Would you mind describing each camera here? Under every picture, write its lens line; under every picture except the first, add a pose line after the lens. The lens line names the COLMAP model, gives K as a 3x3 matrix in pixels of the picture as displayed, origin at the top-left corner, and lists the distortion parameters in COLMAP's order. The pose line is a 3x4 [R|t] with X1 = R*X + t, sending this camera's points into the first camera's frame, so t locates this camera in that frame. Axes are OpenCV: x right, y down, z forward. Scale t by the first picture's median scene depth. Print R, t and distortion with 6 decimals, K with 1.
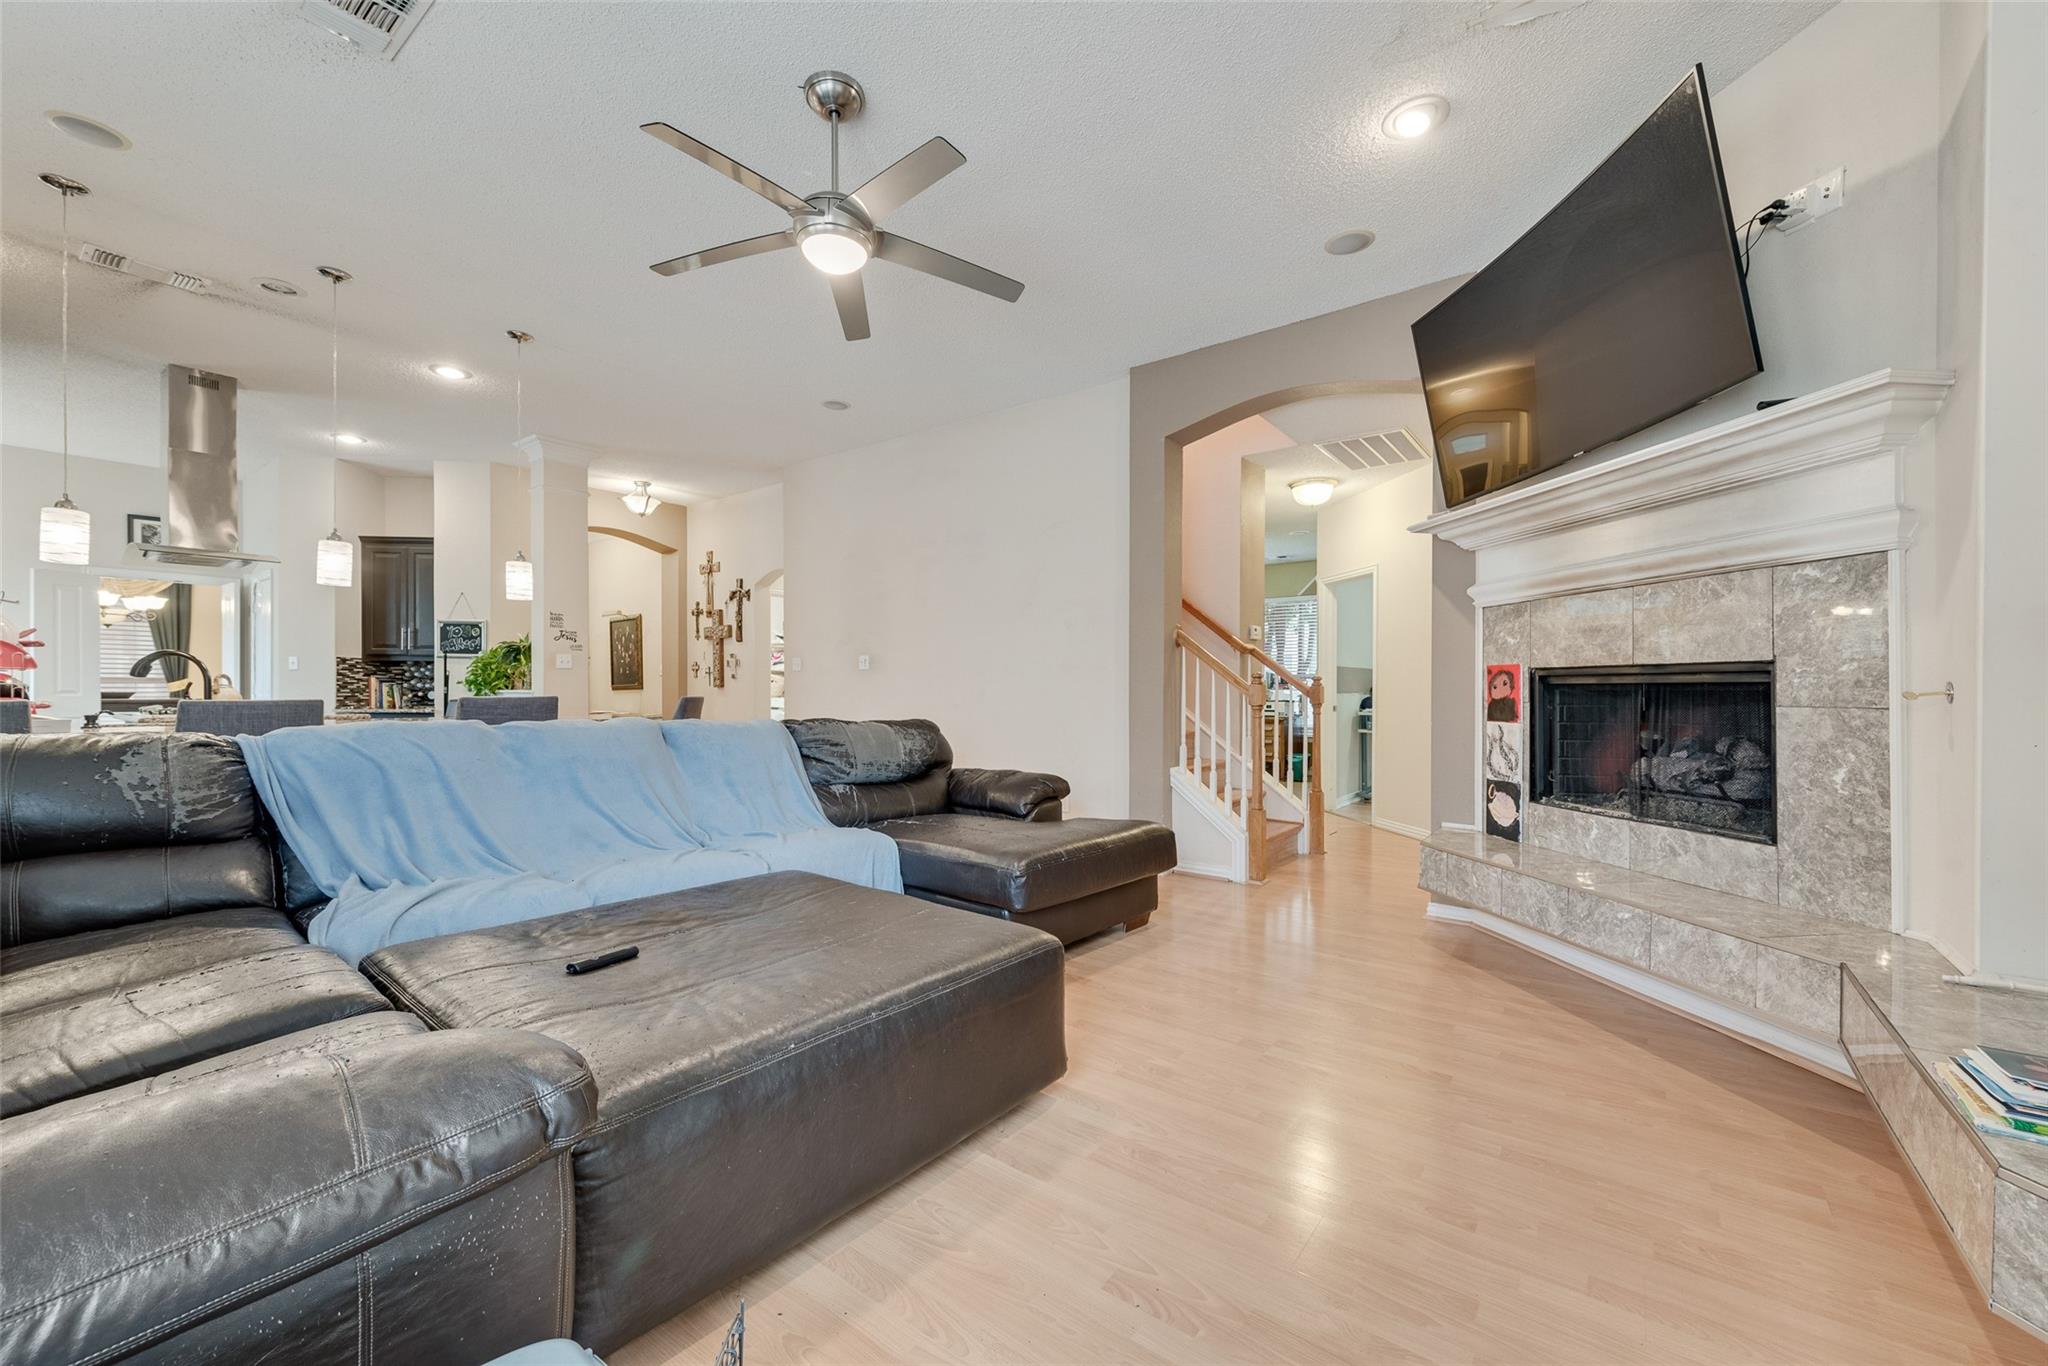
lens RADIAL K [[802.2, 0, 1024.4], [0, 802.2, 692.2], [0, 0, 1]] dist [0.000070, 0.000015]
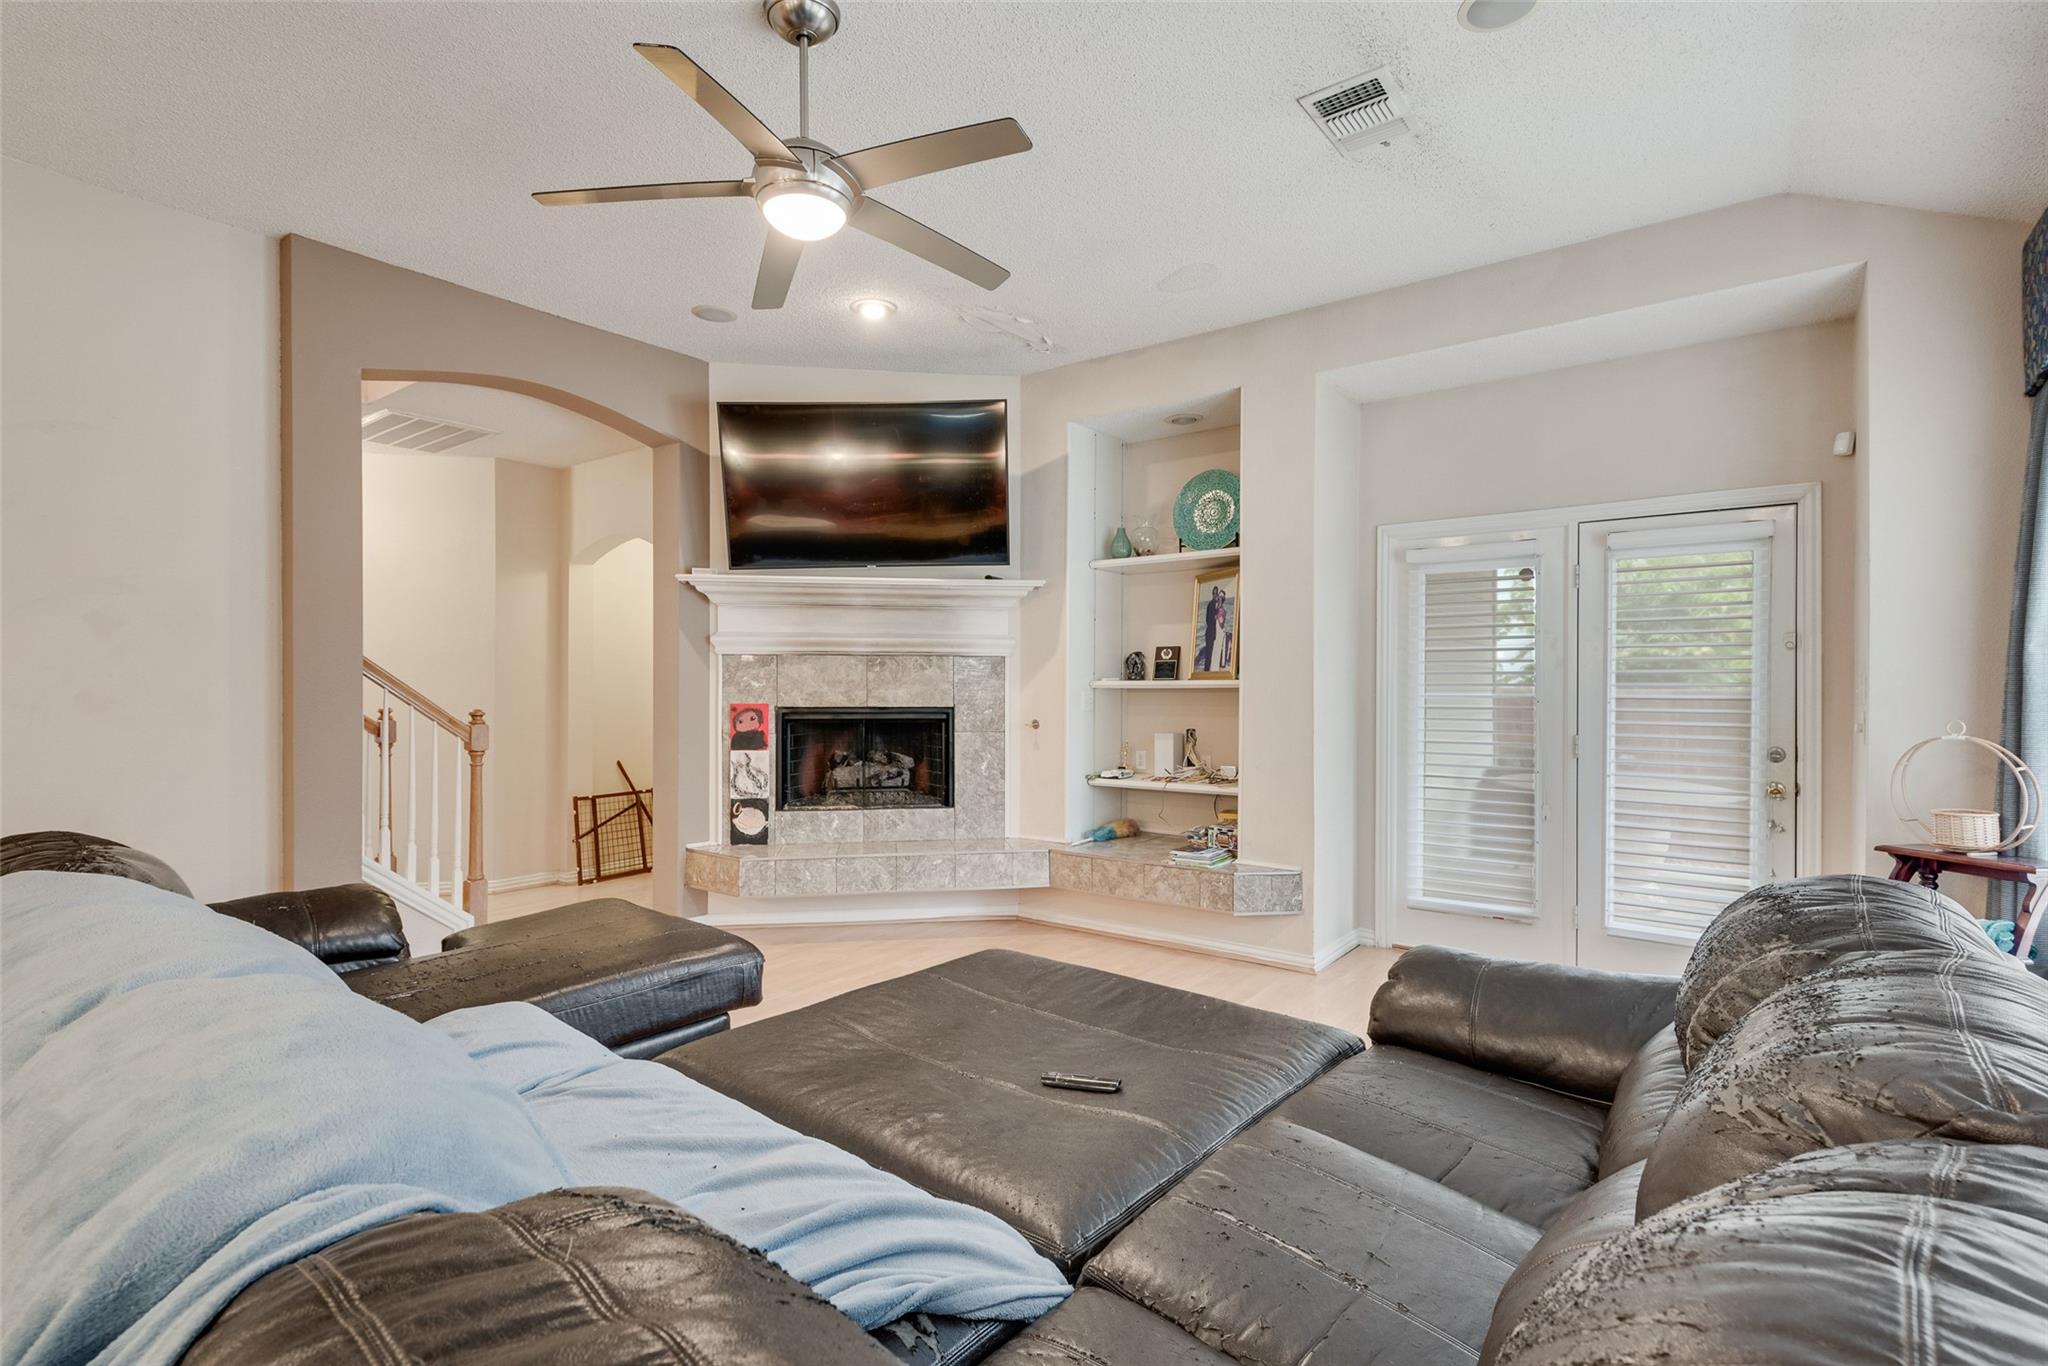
lens RADIAL K [[968.3, 0, 1025.1], [0, 968.3, 683.3], [0, 0, 1]] dist [0.002030, 0.000091]
pose [[-0.010775, -0.001219, 0.999941, -0.940487], [0.001463, 0.999998, 0.001235, -0.070477], [-0.999941, 0.001477, -0.010773, 0.625185]]
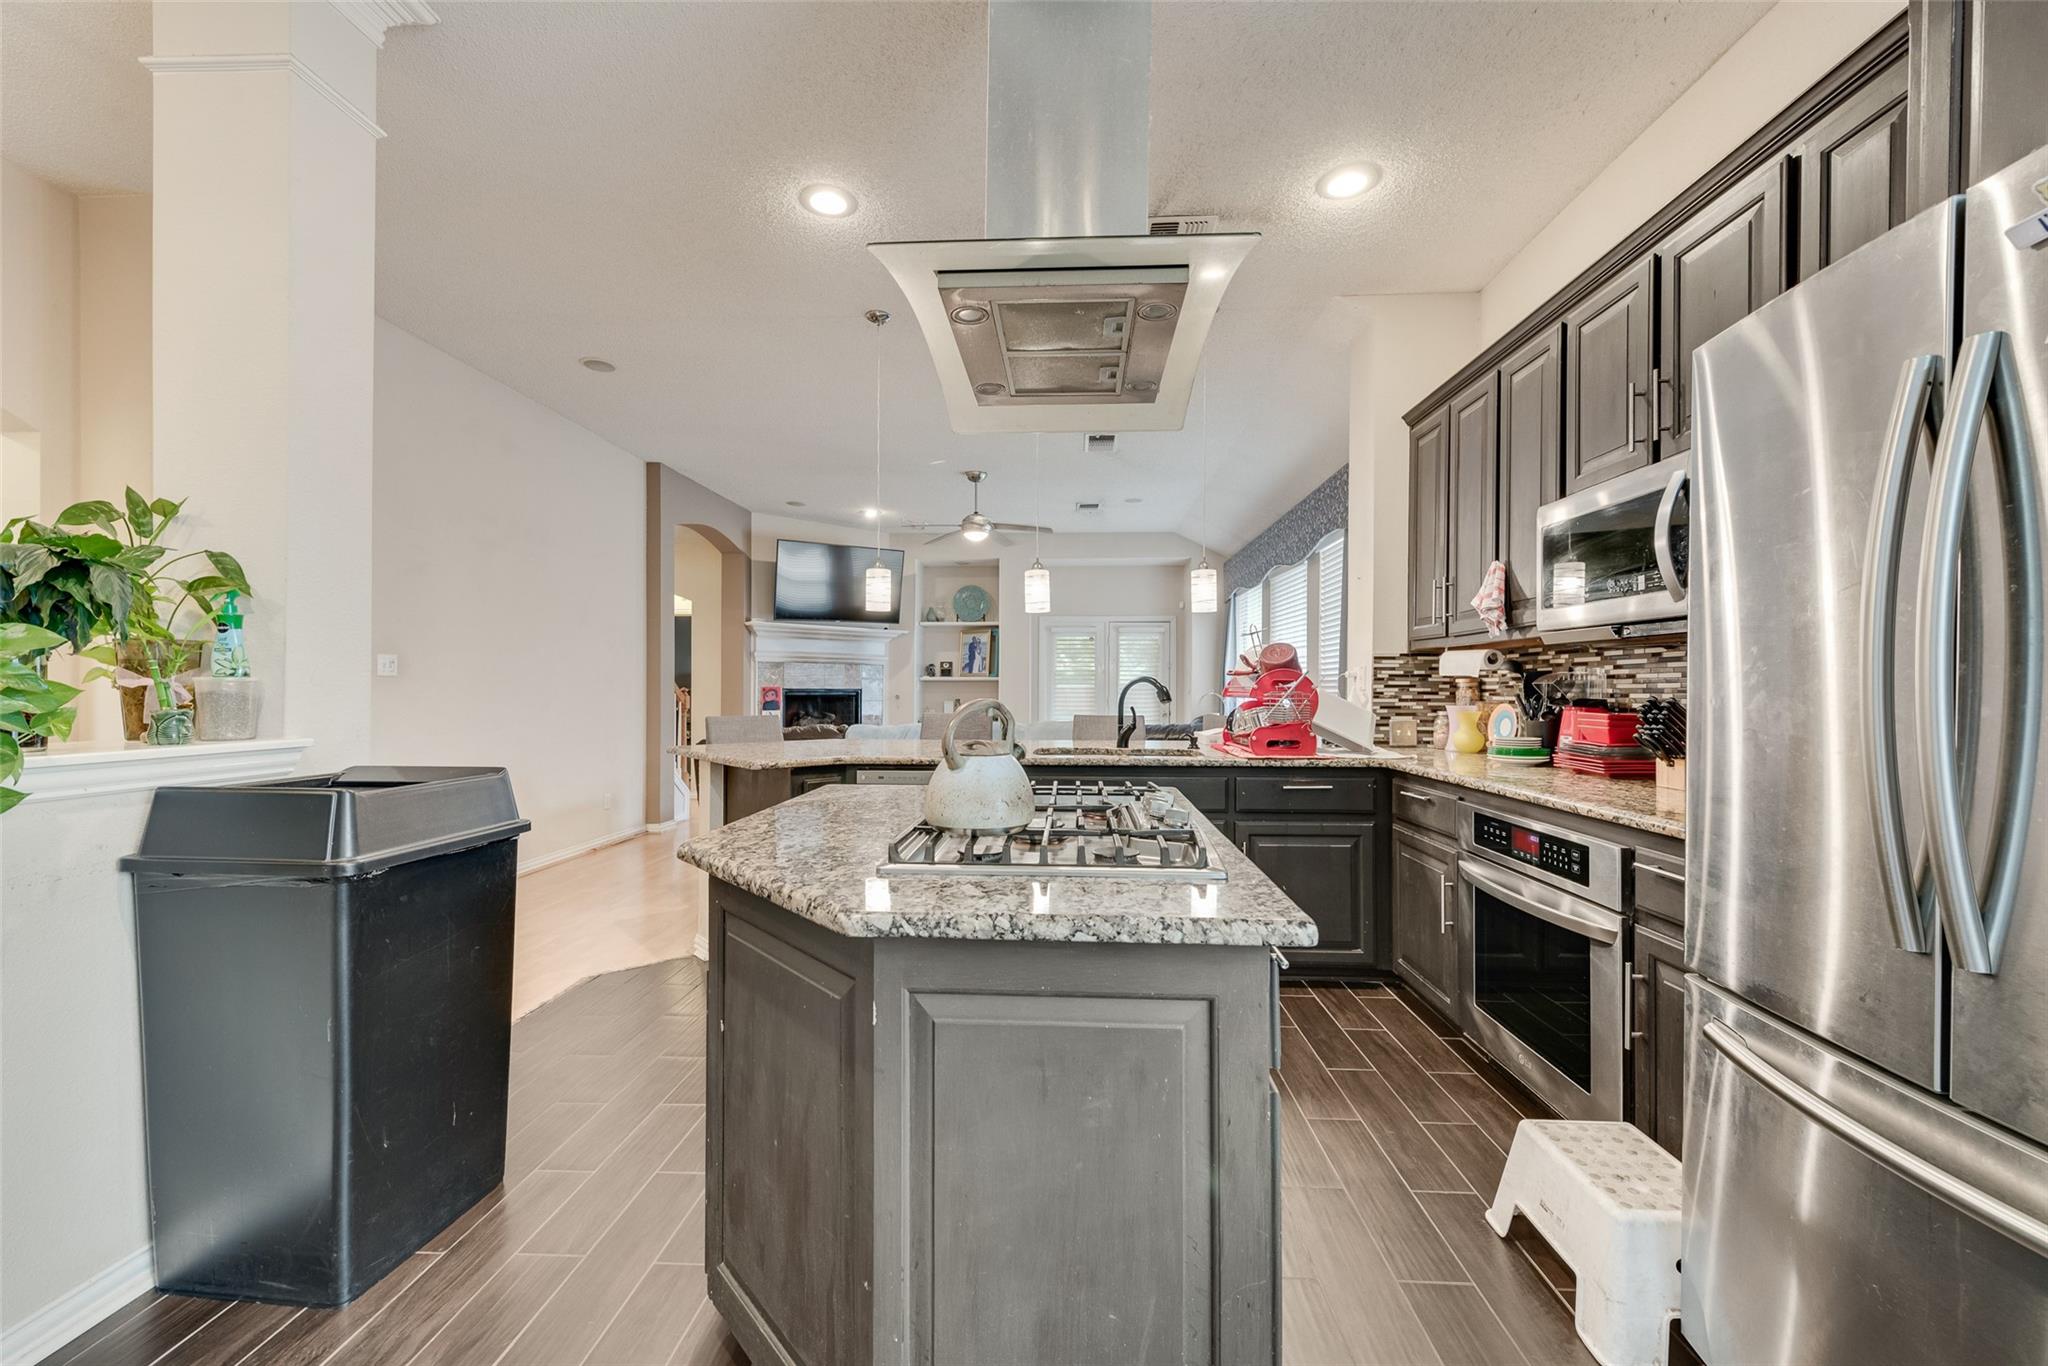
lens RADIAL K [[802.2, 0, 1023.9], [0, 802.2, 686.6], [0, 0, 1]] dist [0.000070, 0.000015]
pose [[-0.573545, -0.004780, 0.819160, -1.952462], [-0.001666, 0.999988, 0.004668, -0.051324], [-0.819172, 0.001313, -0.573546, 1.868531]]
